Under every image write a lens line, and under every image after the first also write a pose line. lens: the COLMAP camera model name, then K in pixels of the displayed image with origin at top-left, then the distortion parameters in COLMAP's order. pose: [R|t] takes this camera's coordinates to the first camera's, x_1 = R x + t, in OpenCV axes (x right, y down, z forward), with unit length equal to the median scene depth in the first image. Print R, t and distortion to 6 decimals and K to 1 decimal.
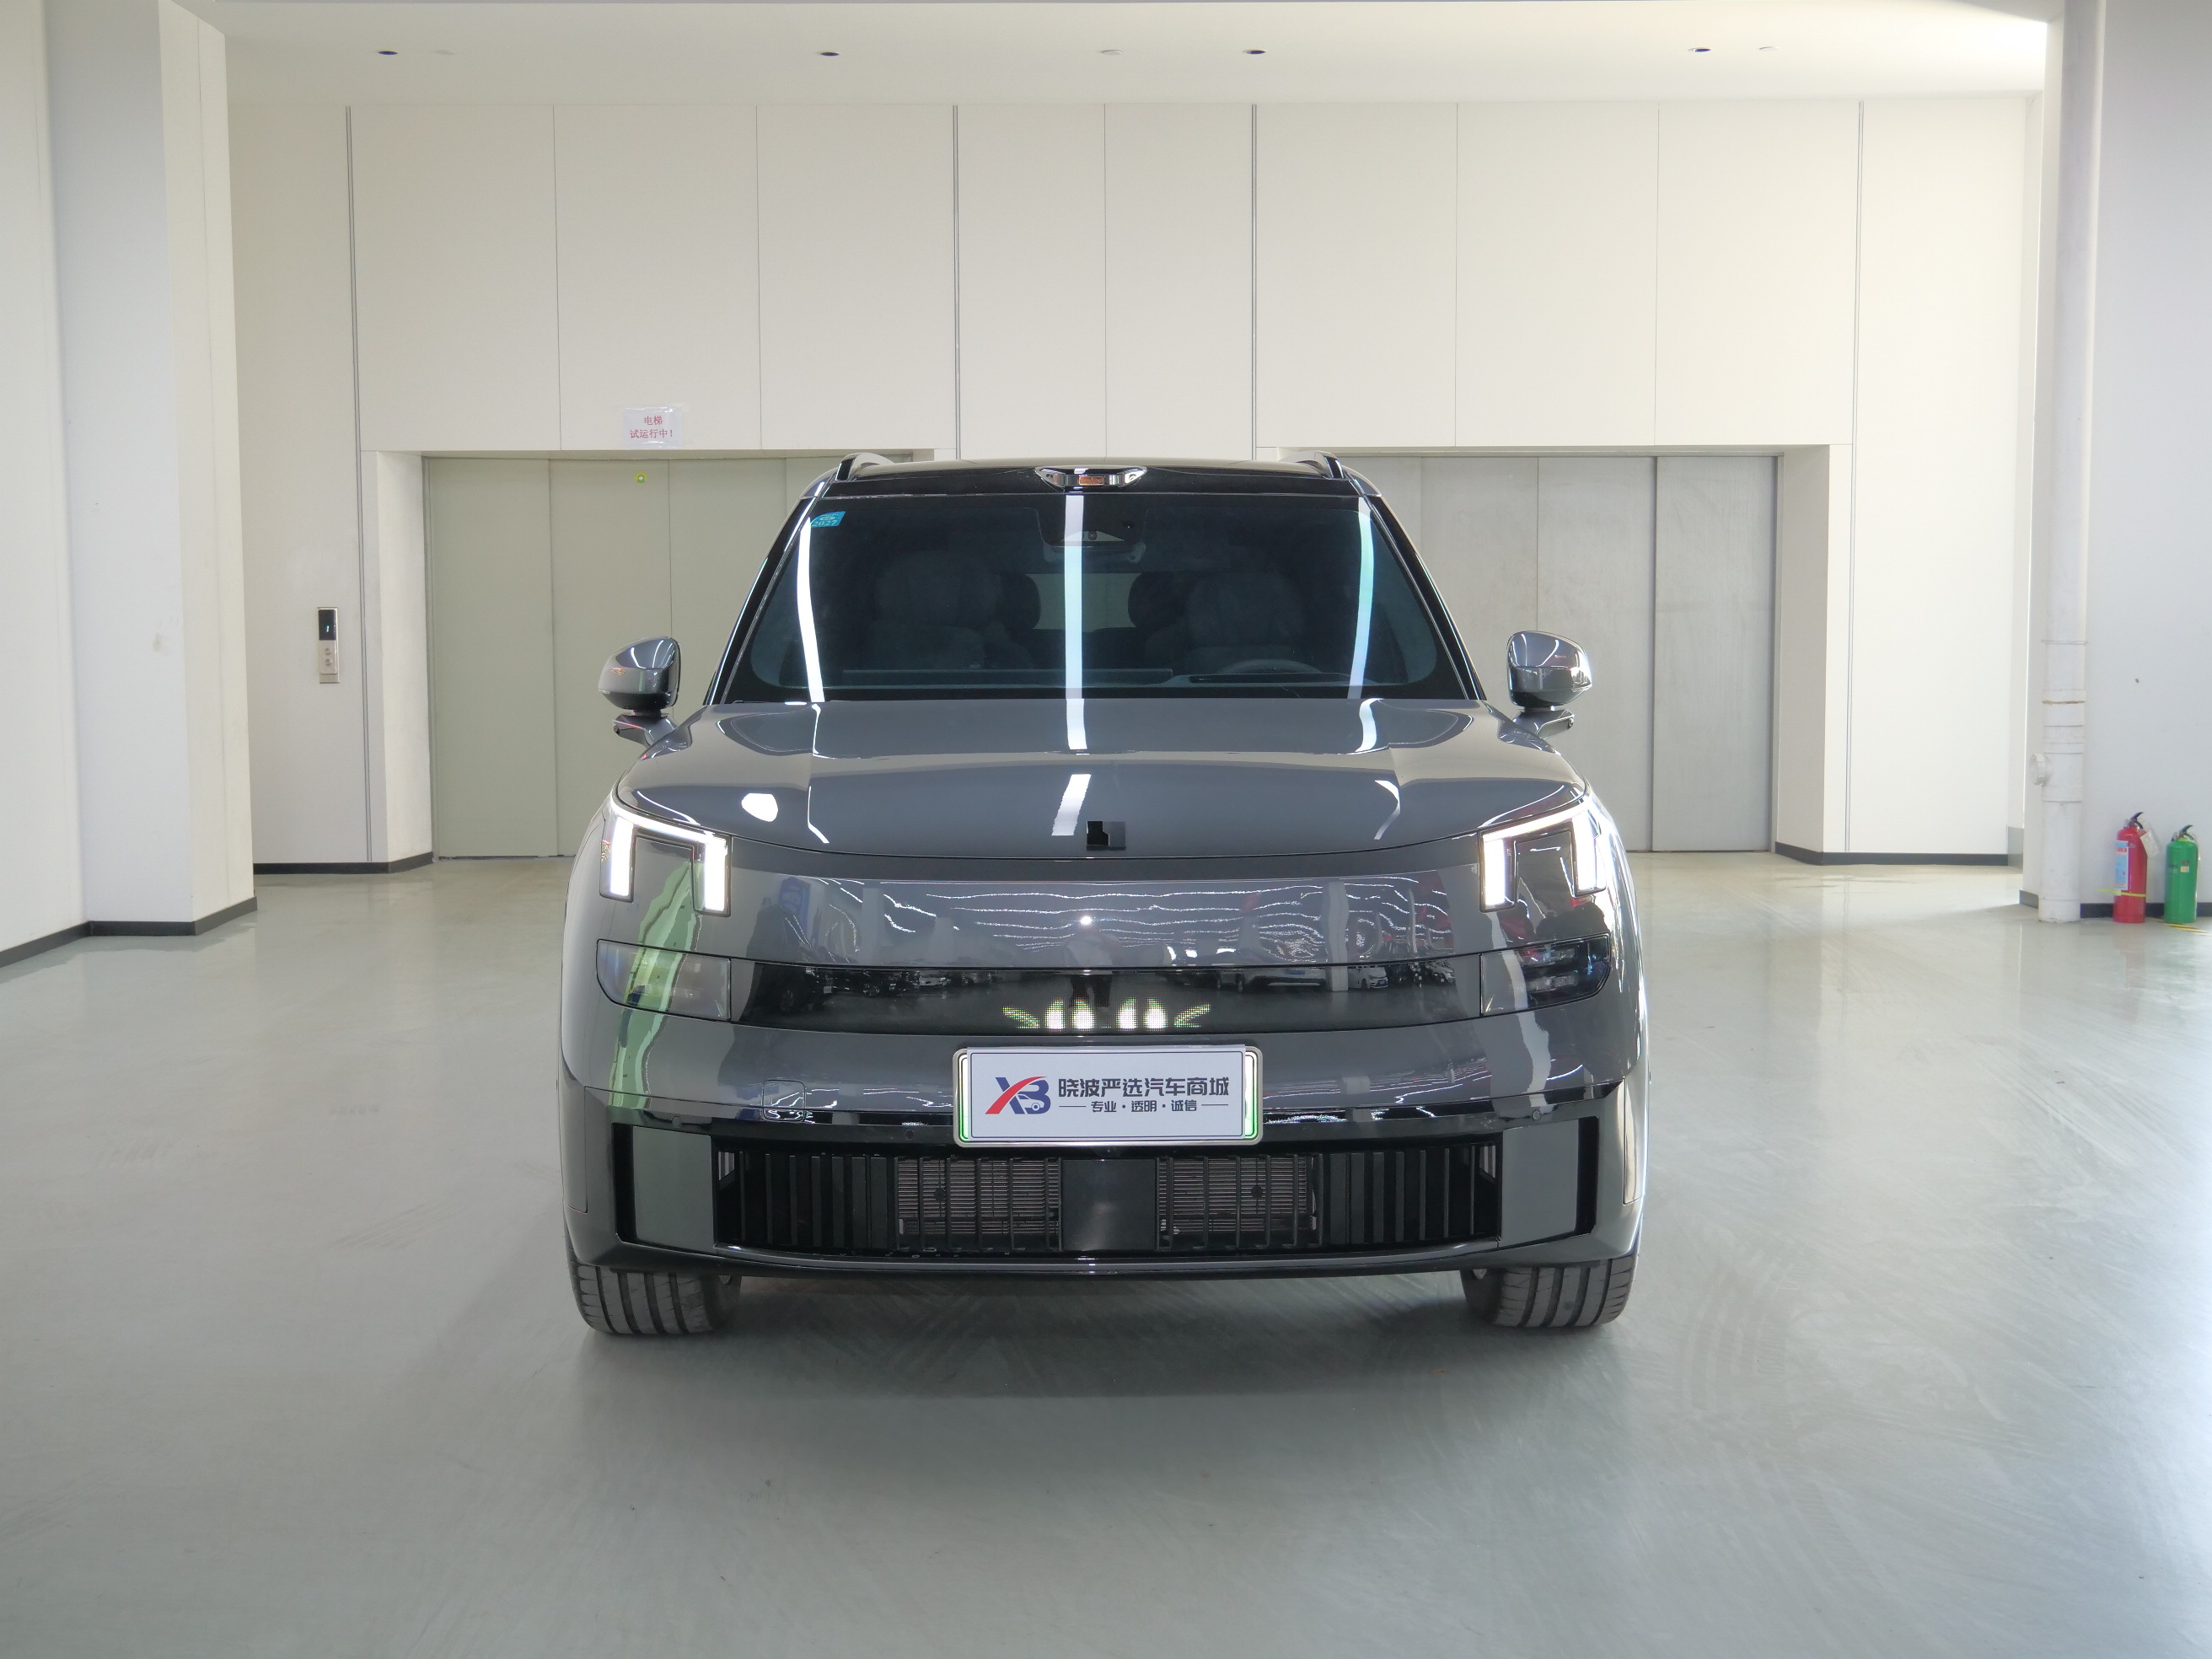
lens RADIAL K [[2820.3, 0, 1106.0], [0, 2820.3, 829.5], [0, 0, 1]] dist [0.022640, 0.026558]
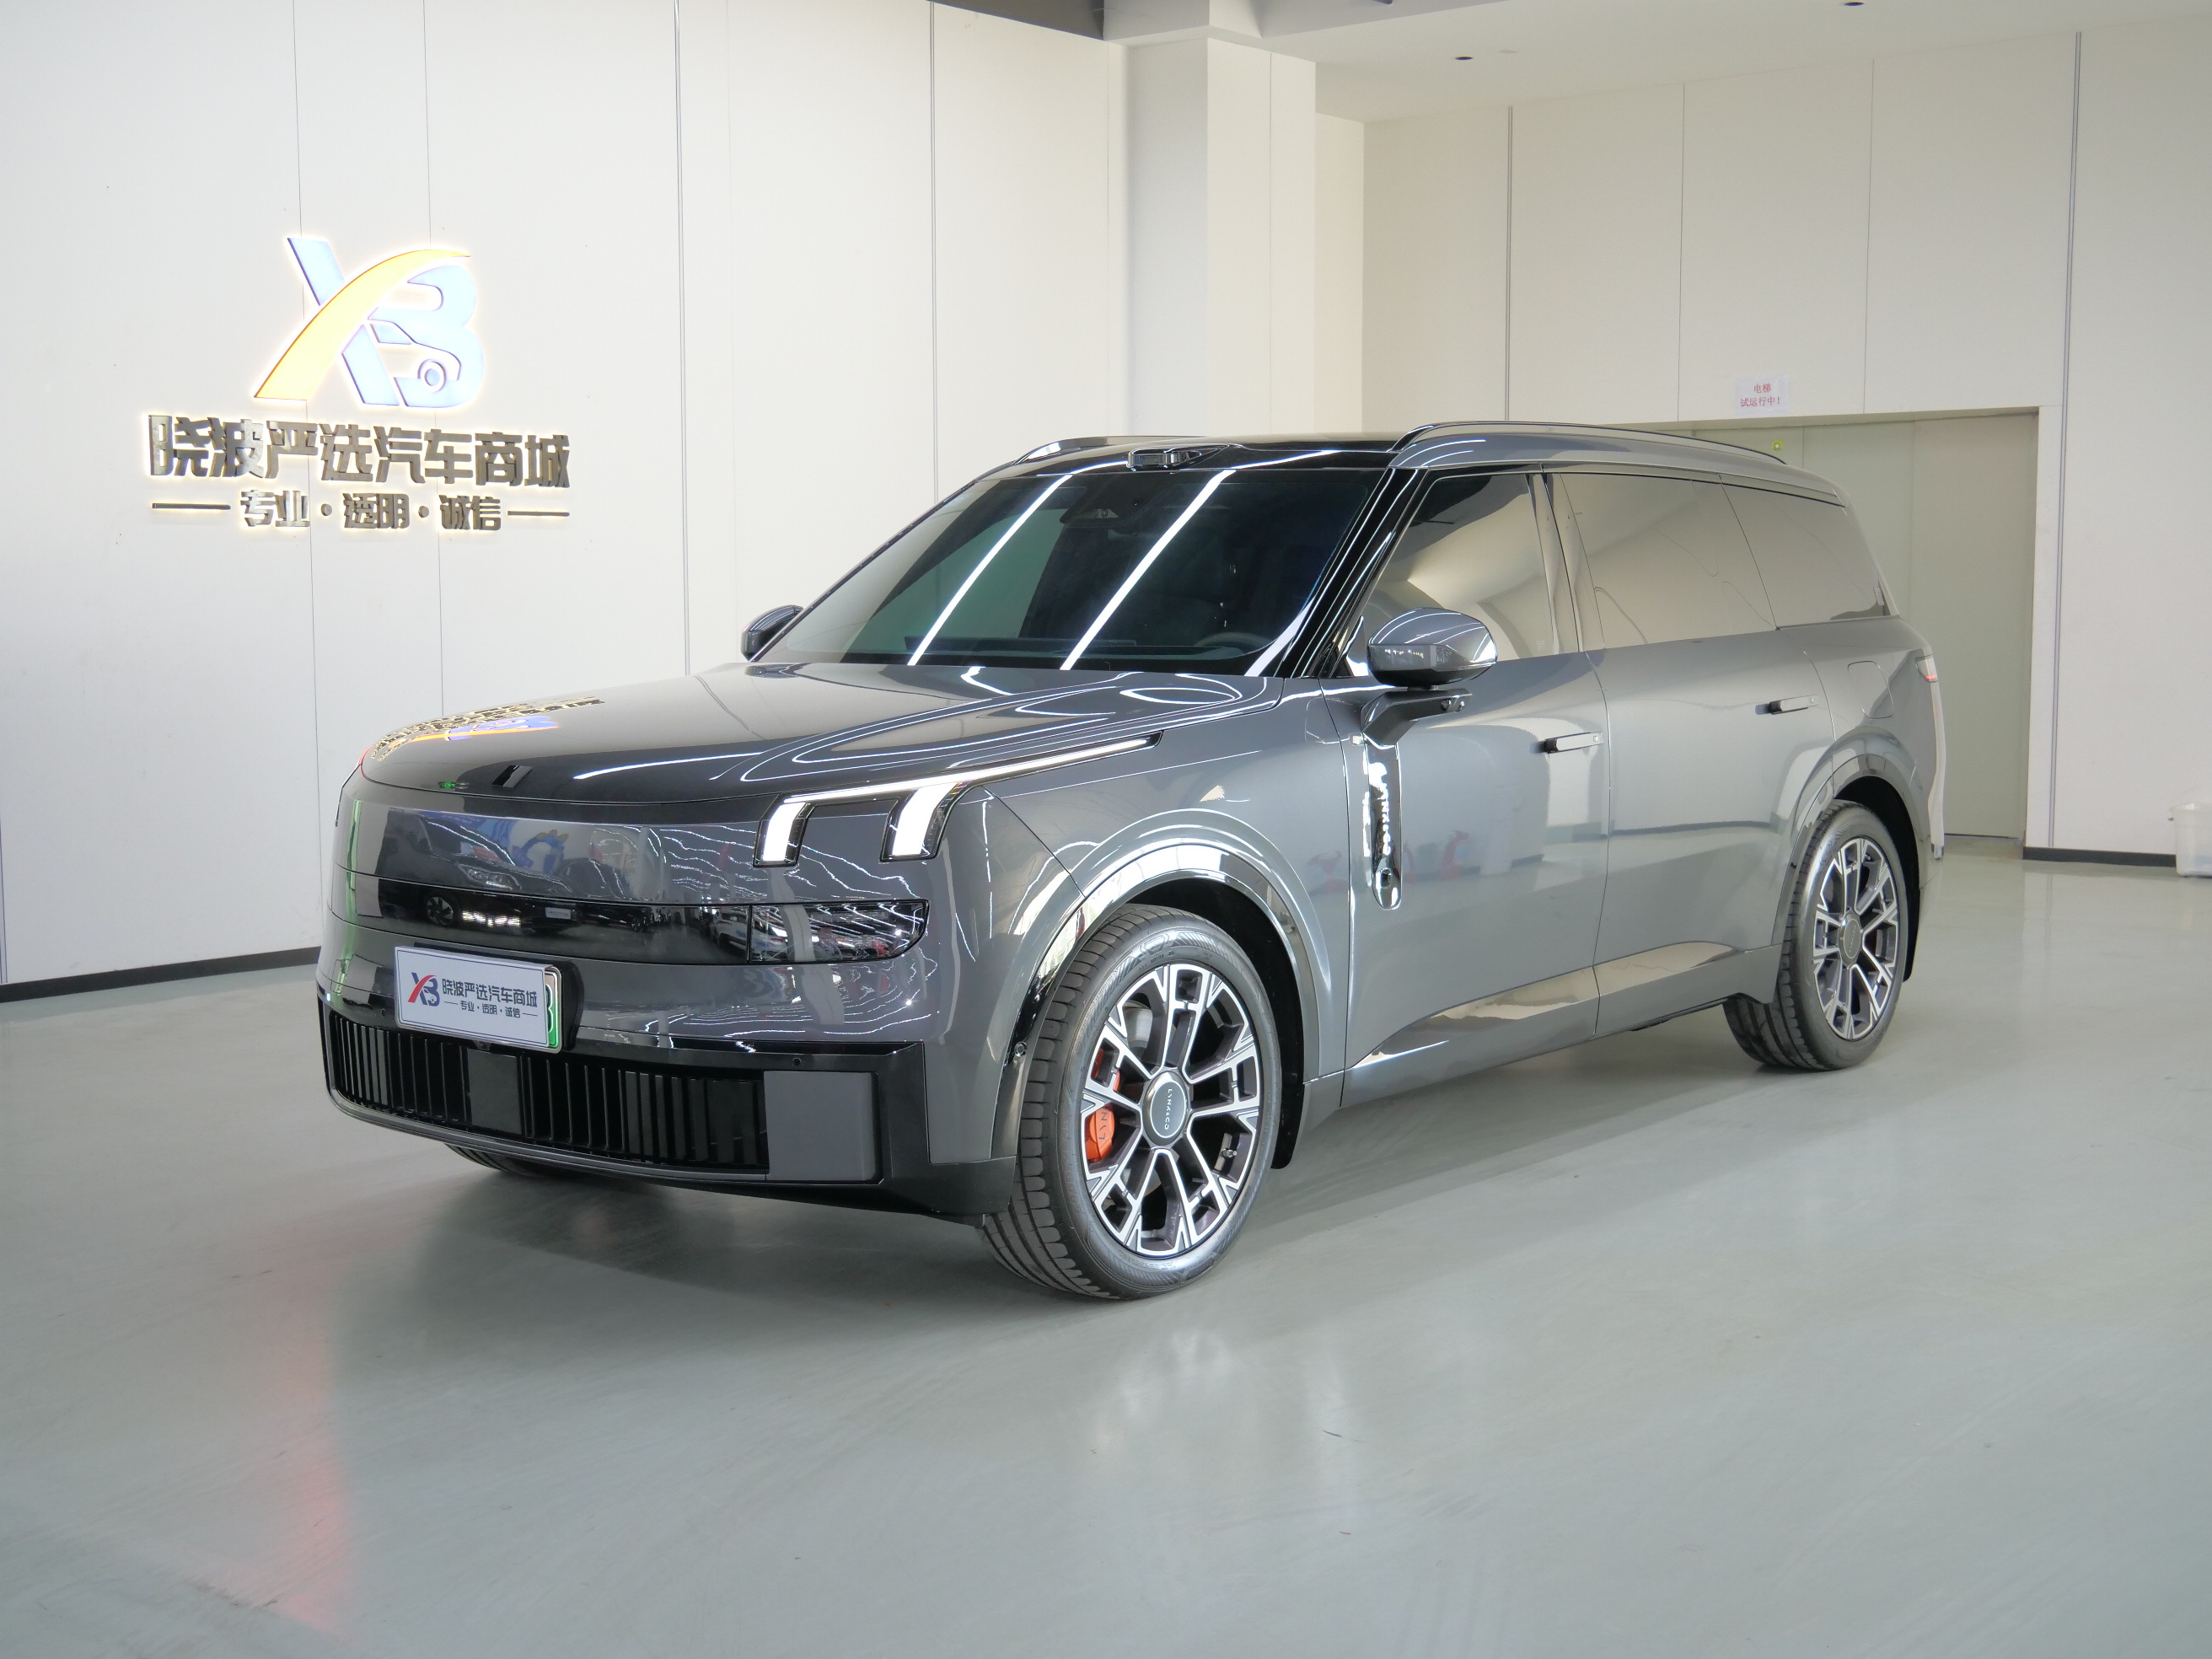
lens RADIAL K [[2820.3, 0, 1106.0], [0, 2820.3, 829.5], [0, 0, 1]] dist [0.022640, 0.026558]
pose [[0.753259, 0.062200, -0.654776, 0.968707], [-0.053702, 0.998011, 0.033027, -0.028859], [0.655528, 0.010285, 0.755101, 0.280550]]
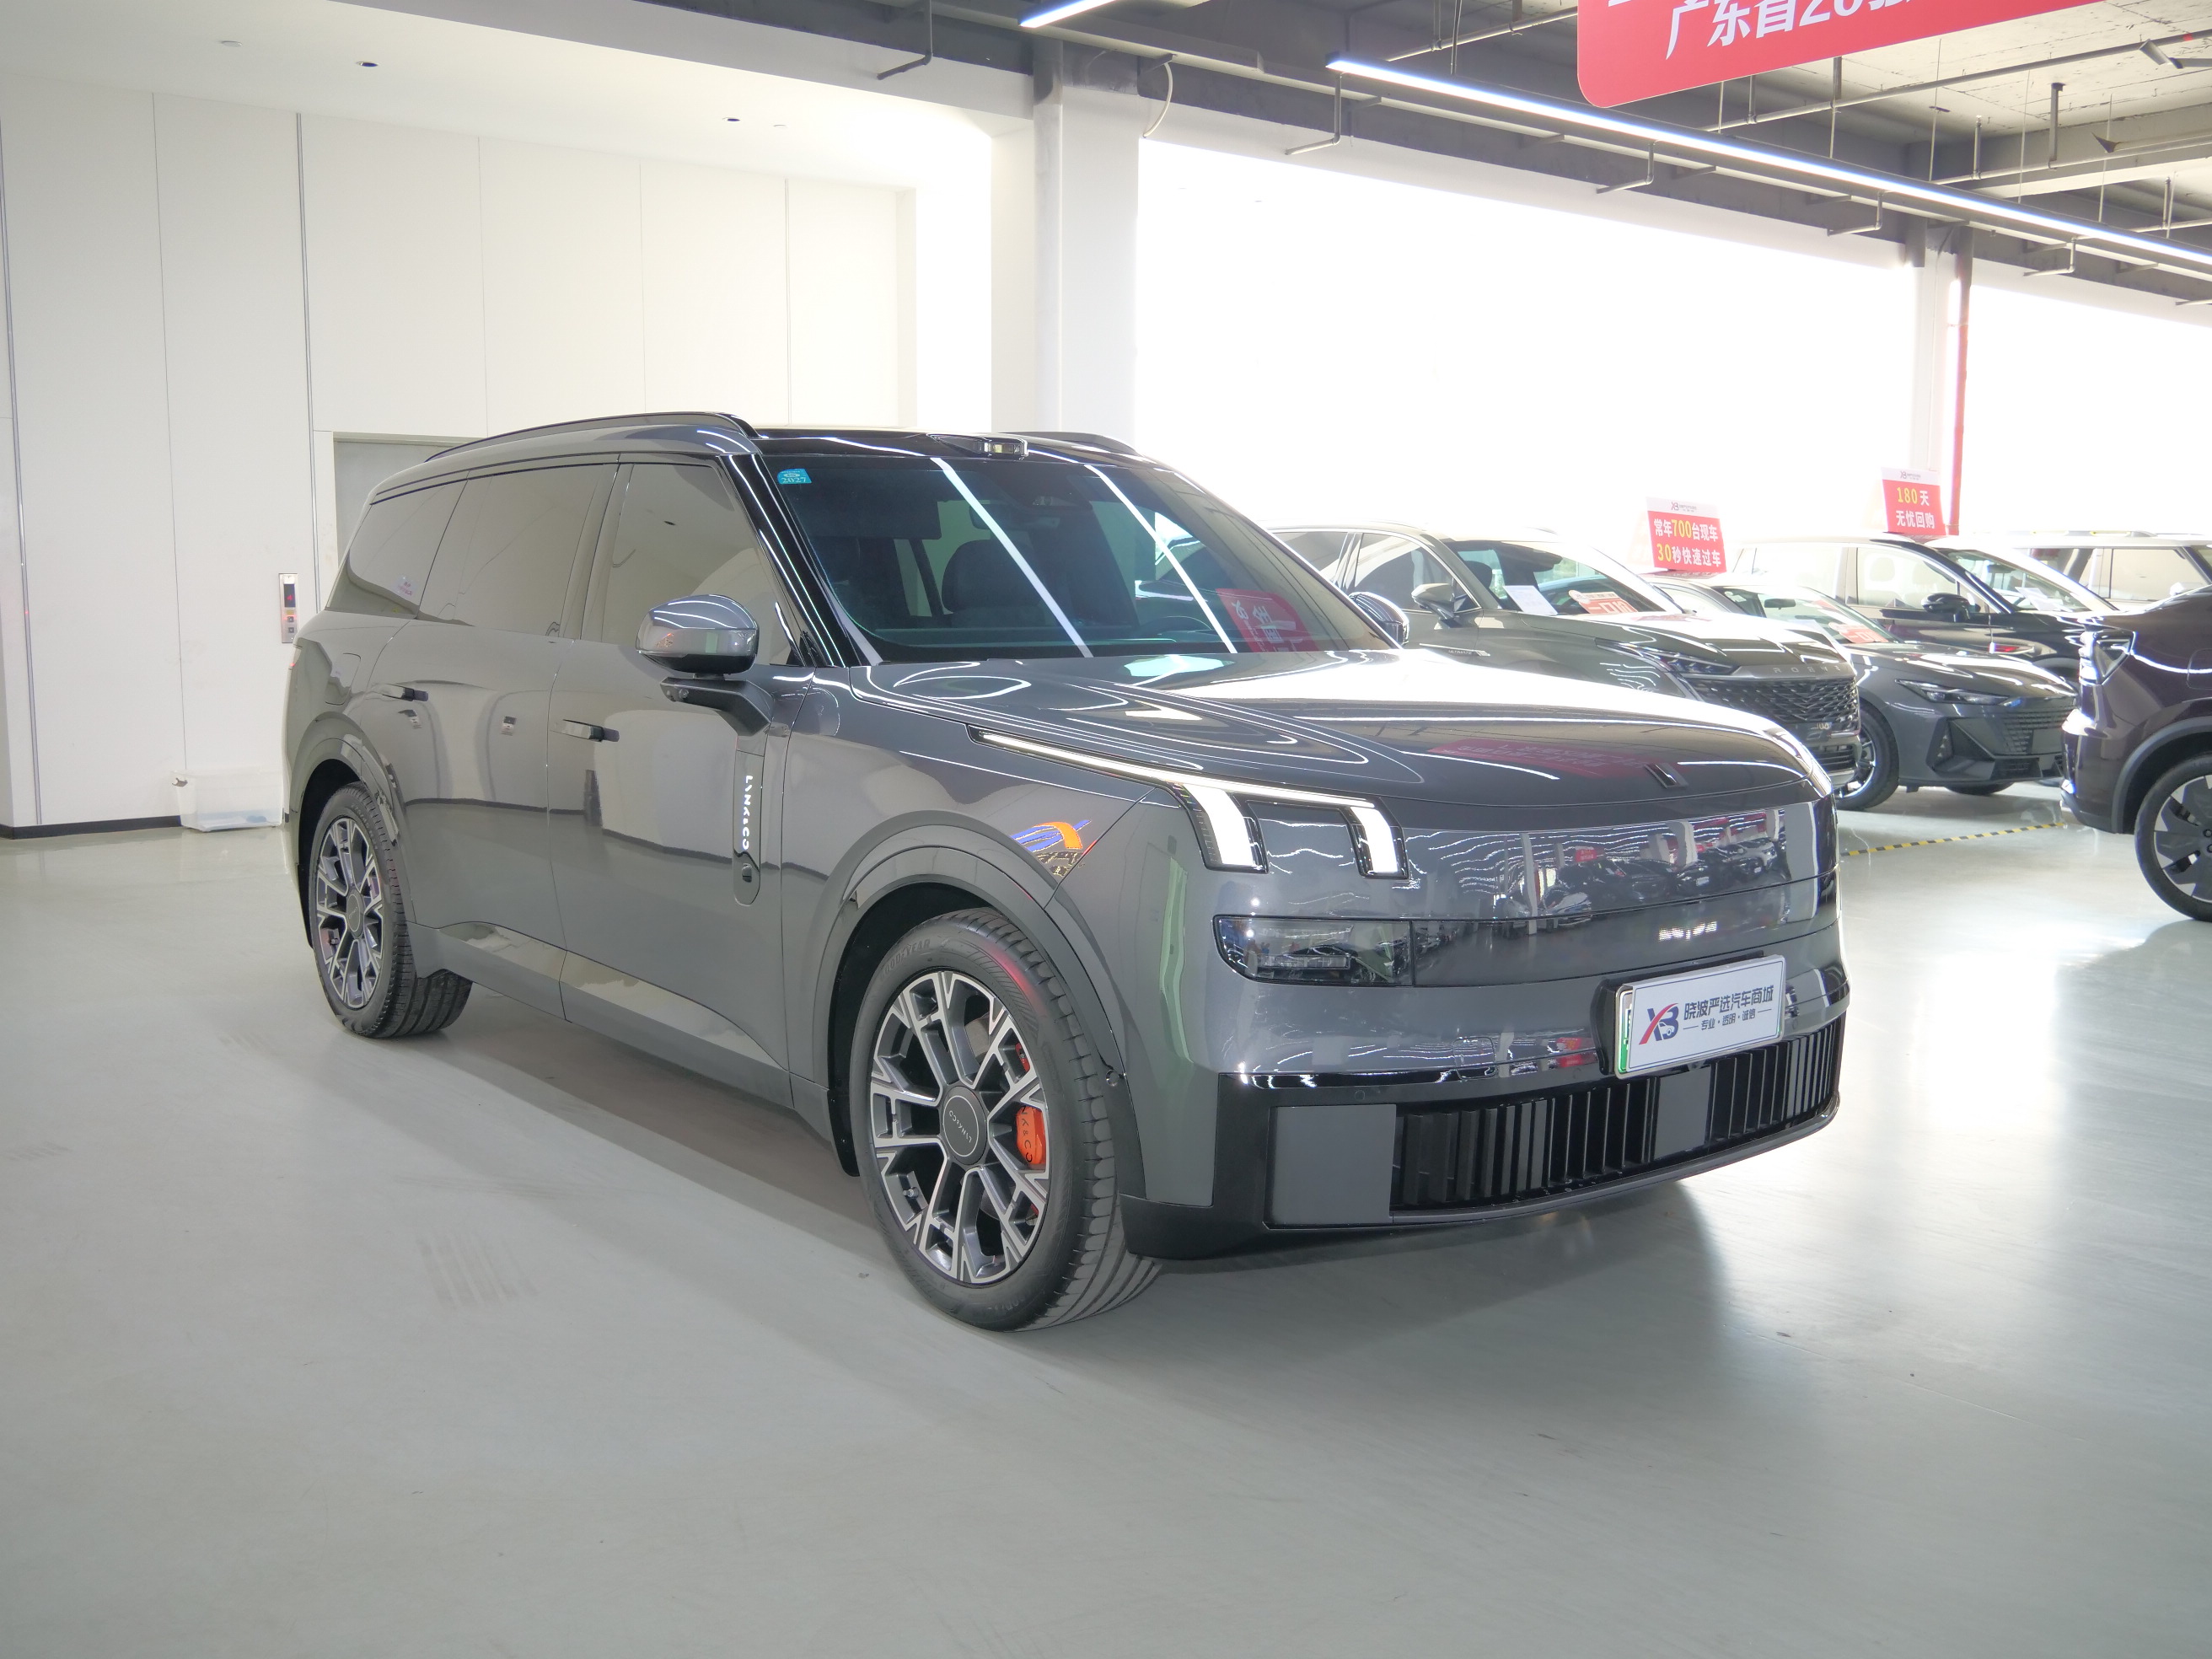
lens RADIAL K [[2158.9, 0, 1106.0], [0, 2158.9, 829.5], [0, 0, 1]] dist [-0.006946, -0.002345]
pose [[0.797070, -0.065476, 0.600327, -0.690716], [0.043787, 0.997754, 0.050685, -0.031189], [-0.602297, -0.014113, 0.798147, 0.466603]]
